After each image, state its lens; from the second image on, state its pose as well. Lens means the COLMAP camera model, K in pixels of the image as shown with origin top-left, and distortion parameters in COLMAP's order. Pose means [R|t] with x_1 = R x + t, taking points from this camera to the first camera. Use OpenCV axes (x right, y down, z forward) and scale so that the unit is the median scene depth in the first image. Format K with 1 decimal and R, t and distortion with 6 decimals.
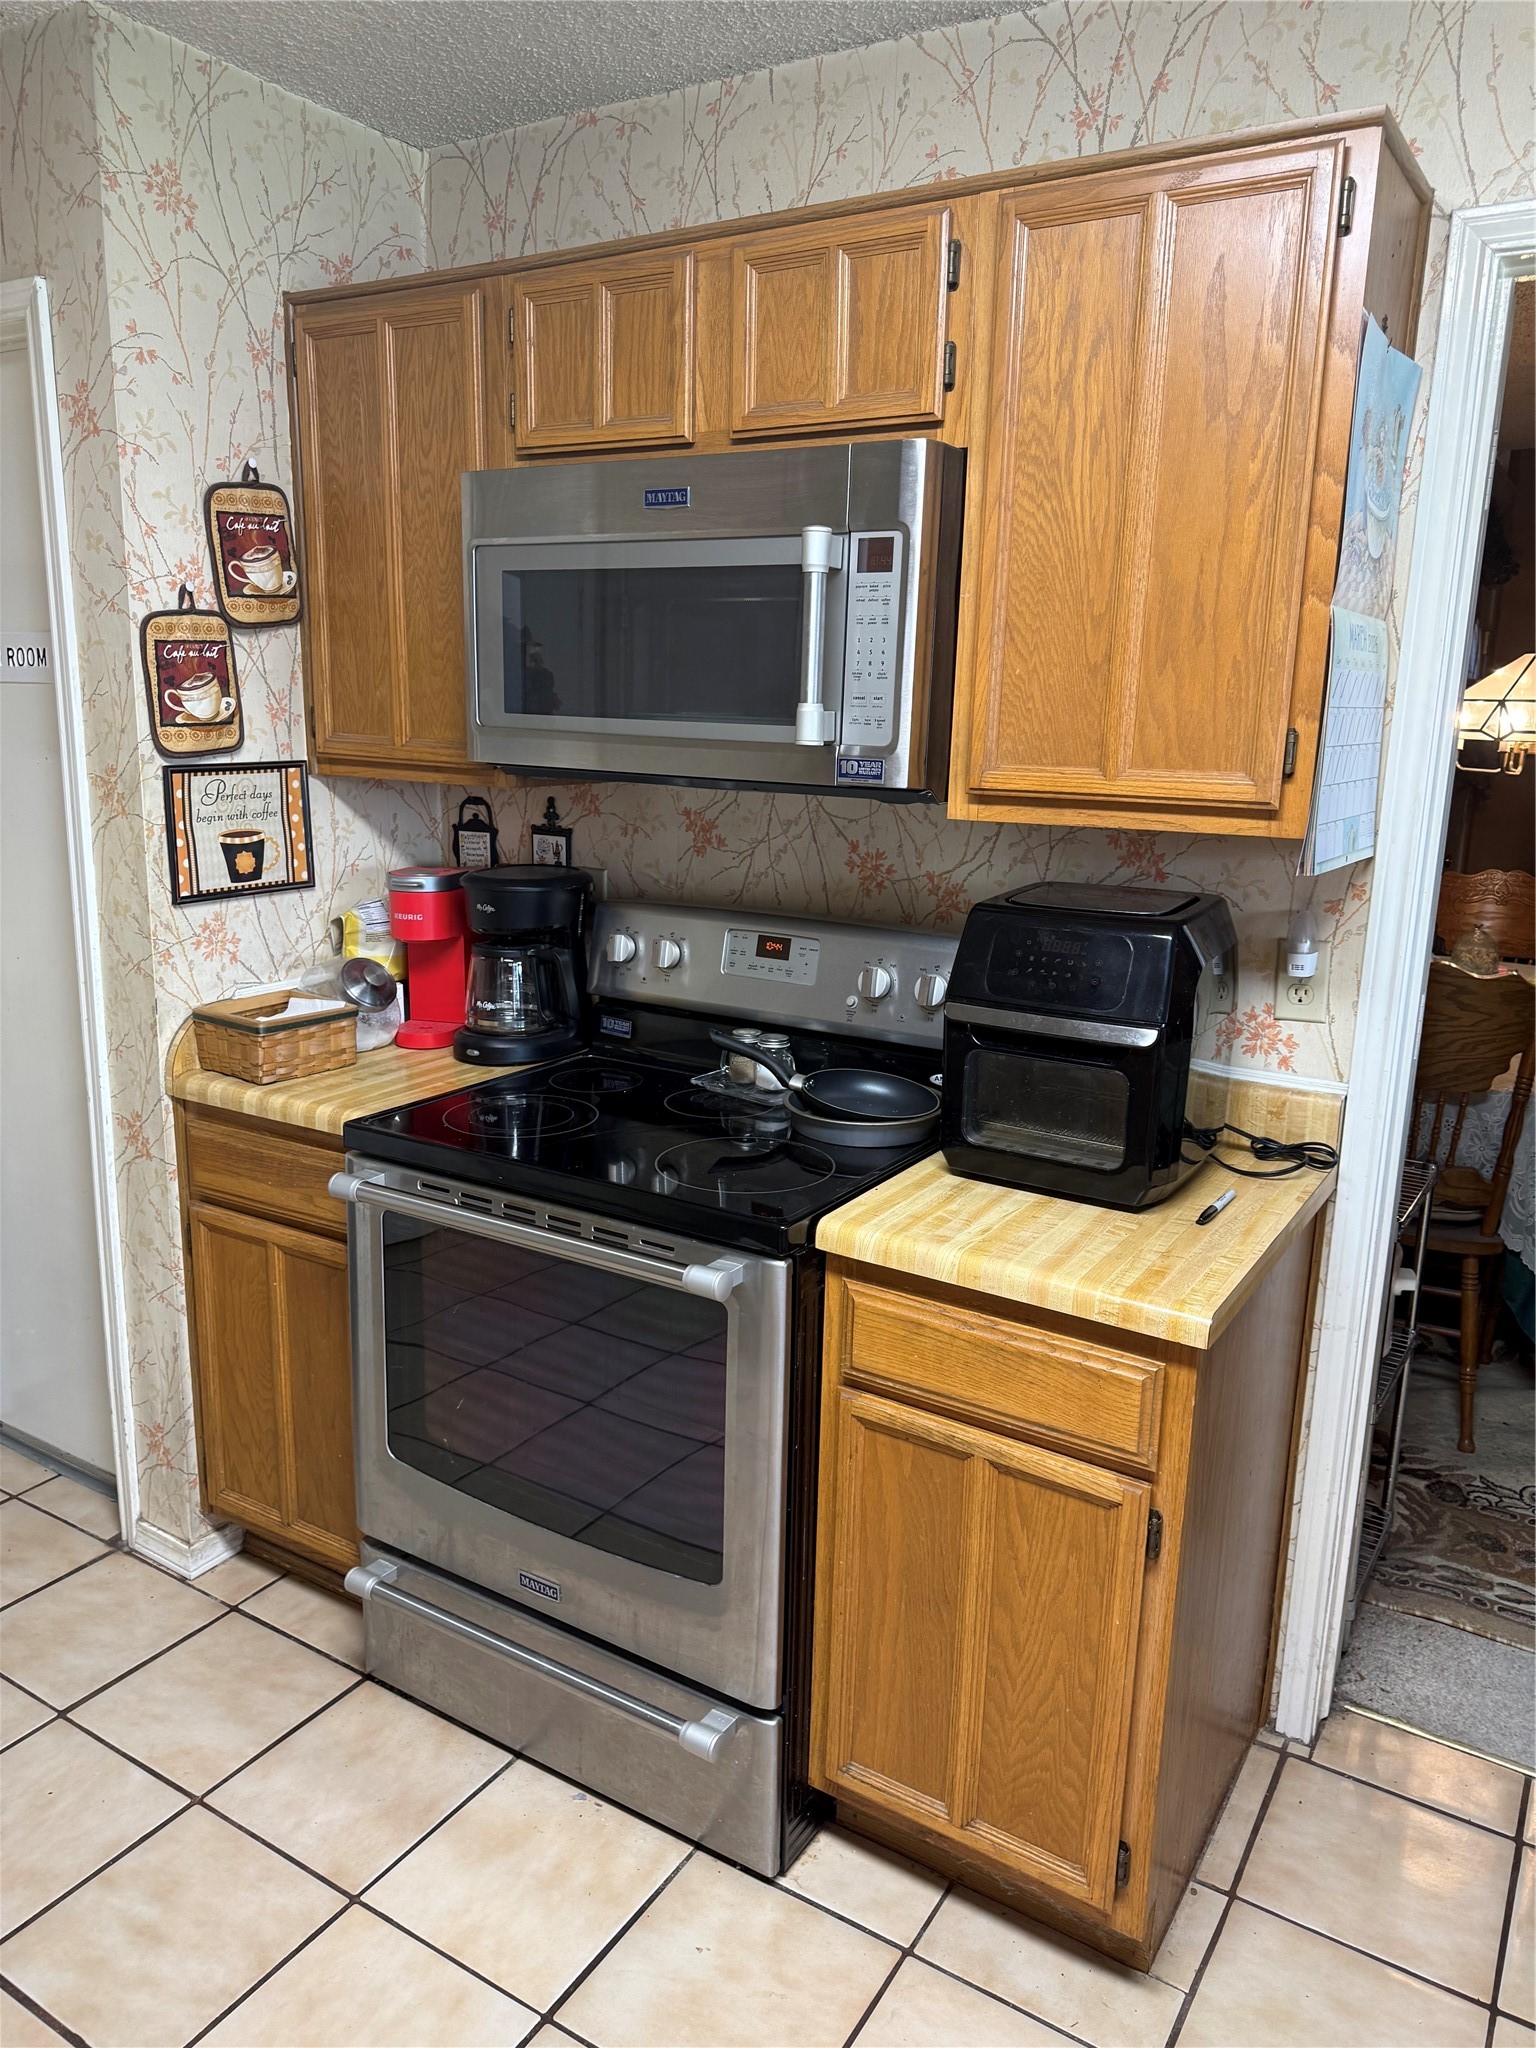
lens RADIAL K [[1437.1, 0, 768.0], [0, 1437.1, 1024.0], [0, 0, 1]] dist [0.067975, -0.107421]
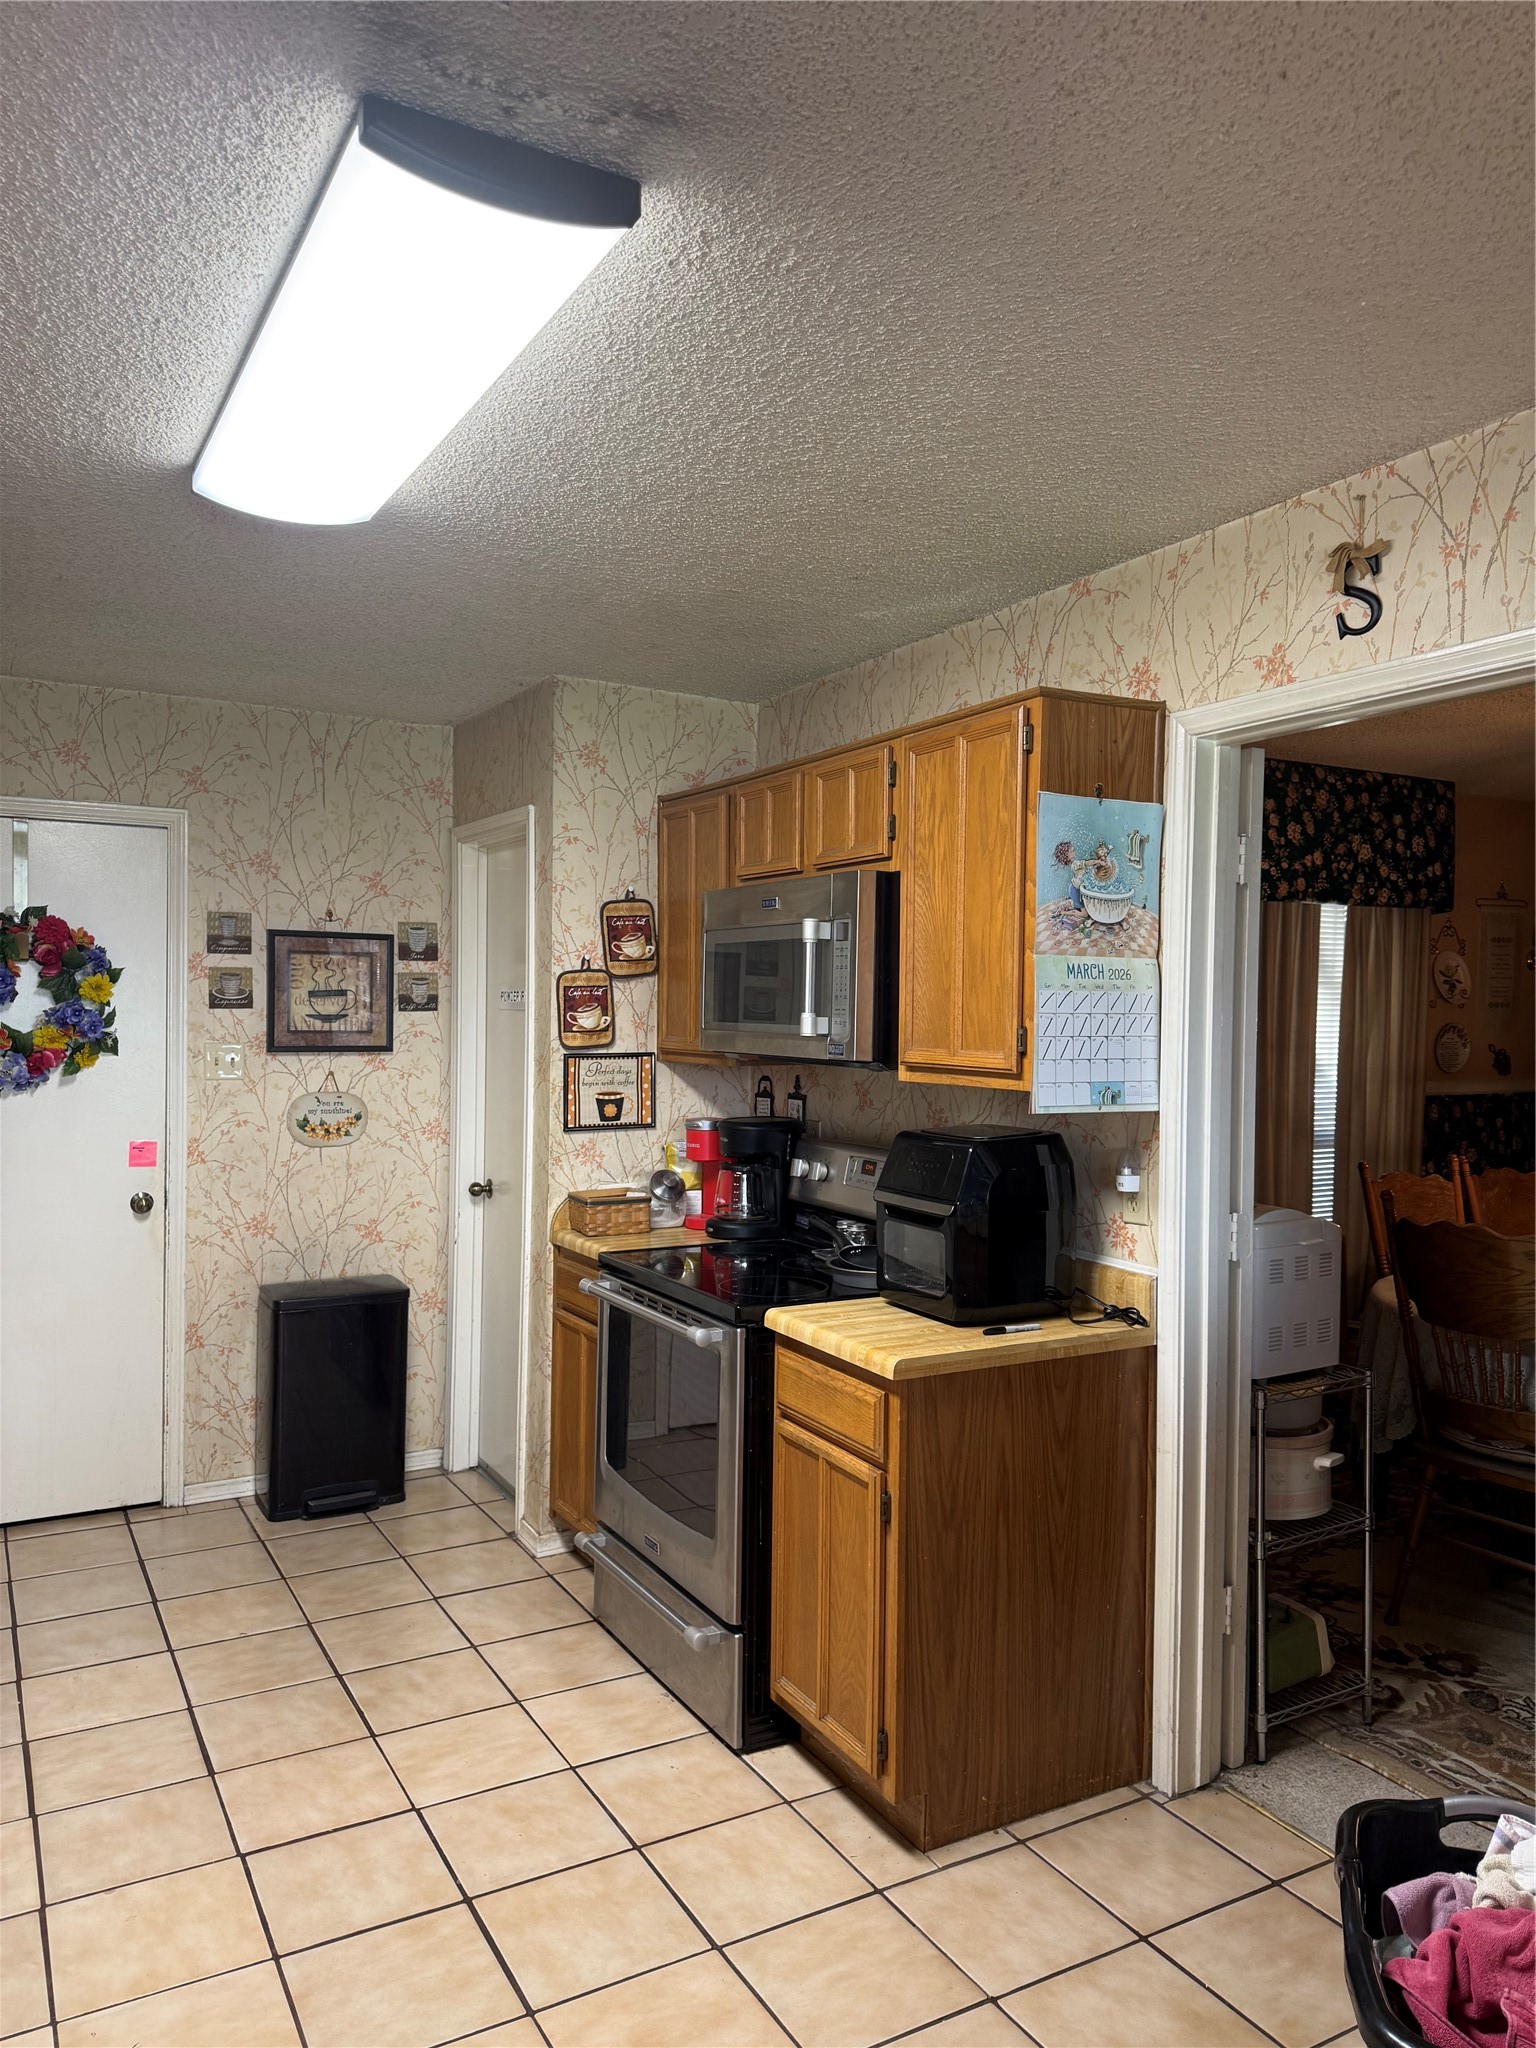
lens RADIAL K [[1437.1, 0, 768.0], [0, 1437.1, 1024.0], [0, 0, 1]] dist [0.067975, -0.107421]
pose [[0.872510, -0.009463, -0.488505, 0.660573], [-0.096521, 0.976771, -0.191315, 0.100398], [0.478968, 0.214075, 0.851329, -0.396364]]
